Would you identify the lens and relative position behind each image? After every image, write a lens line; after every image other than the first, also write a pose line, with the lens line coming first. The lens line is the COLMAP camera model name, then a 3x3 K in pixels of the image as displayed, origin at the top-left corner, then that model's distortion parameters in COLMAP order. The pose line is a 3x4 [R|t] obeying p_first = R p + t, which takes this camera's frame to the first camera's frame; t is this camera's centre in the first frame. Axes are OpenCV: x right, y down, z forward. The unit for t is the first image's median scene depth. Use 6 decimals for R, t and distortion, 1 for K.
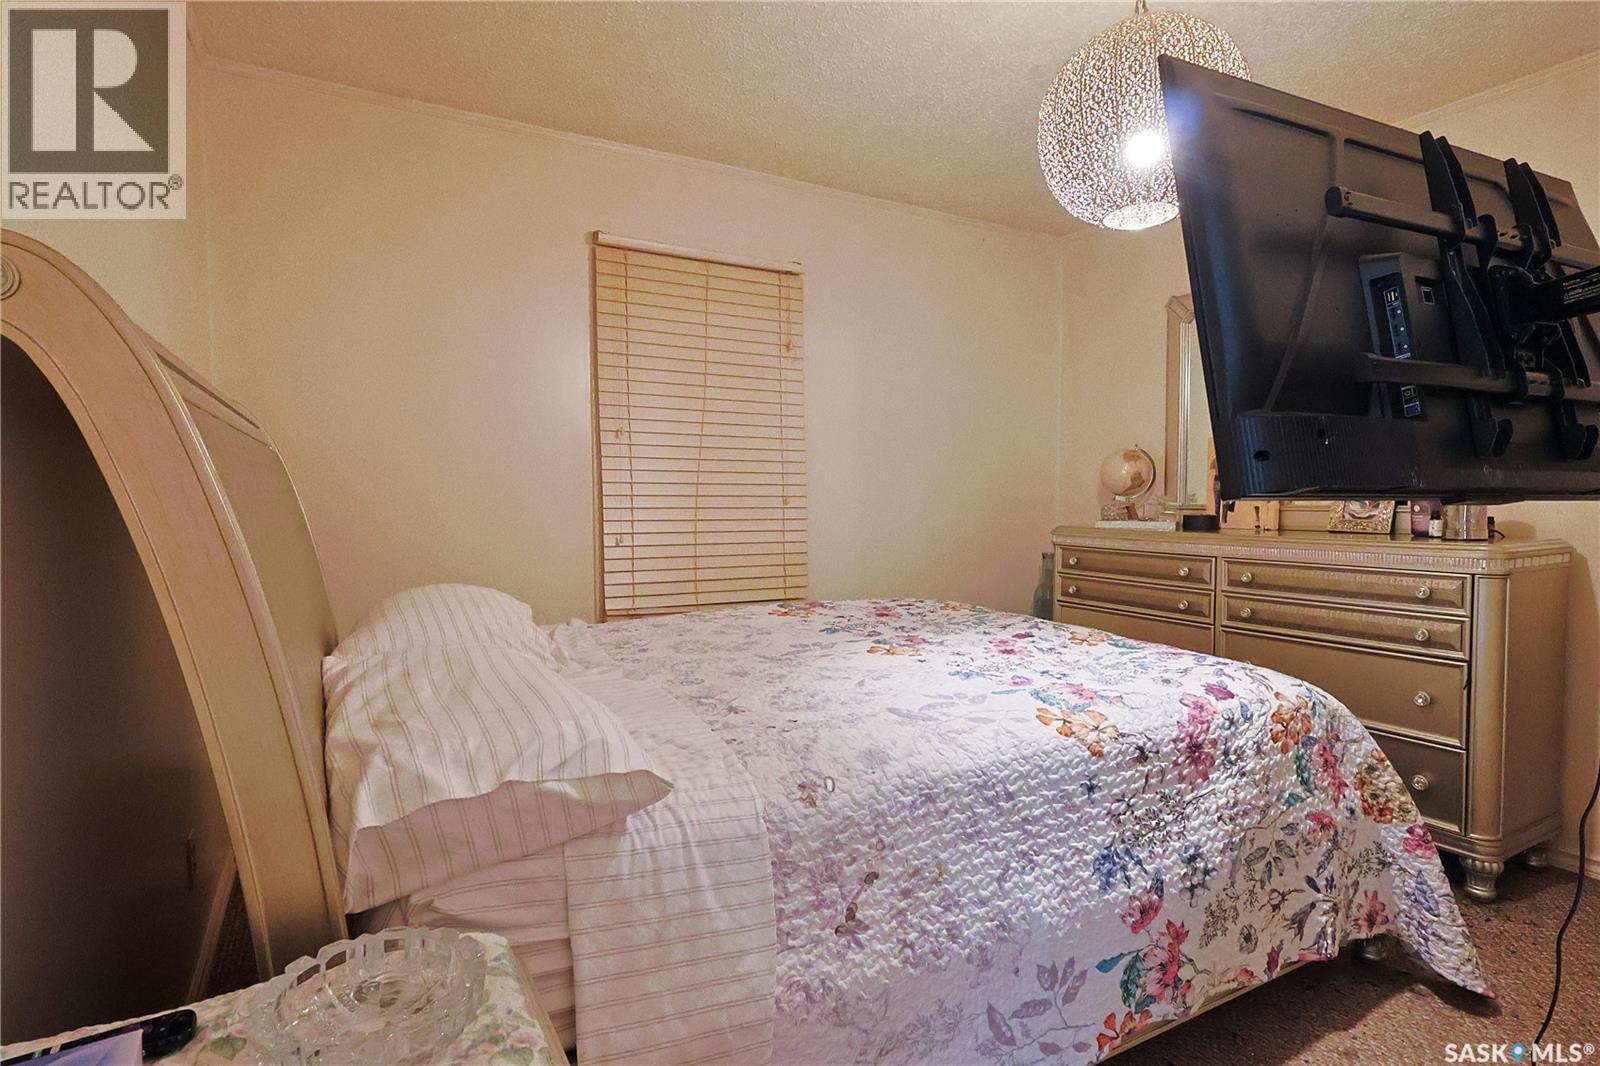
lens RADIAL K [[821.8, 0, 804.0], [0, 821.8, 533.7], [0, 0, 1]] dist [-0.003982, 0.000984]
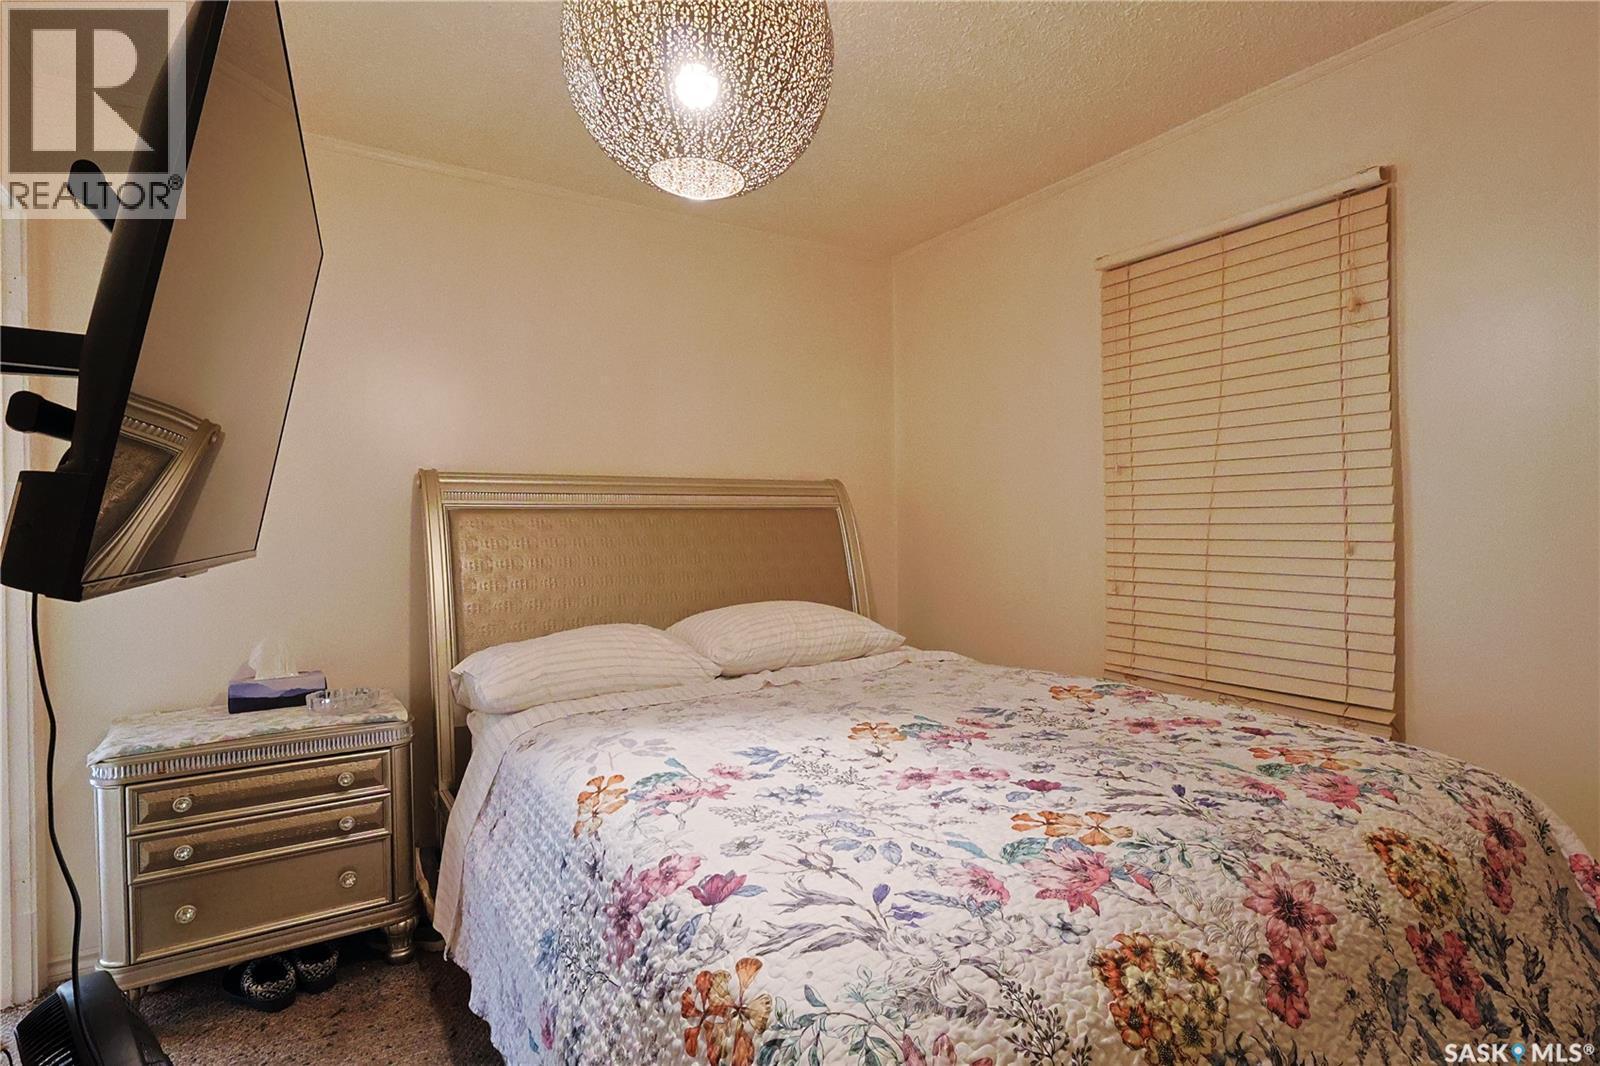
lens RADIAL K [[821.8, 0, 804.0], [0, 821.8, 533.7], [0, 0, 1]] dist [-0.003982, 0.000984]
pose [[0.043223, 0.006773, -0.999042, 0.652006], [-0.032831, 0.999447, 0.005355, -0.044898], [0.998526, 0.032568, 0.043422, 0.601777]]
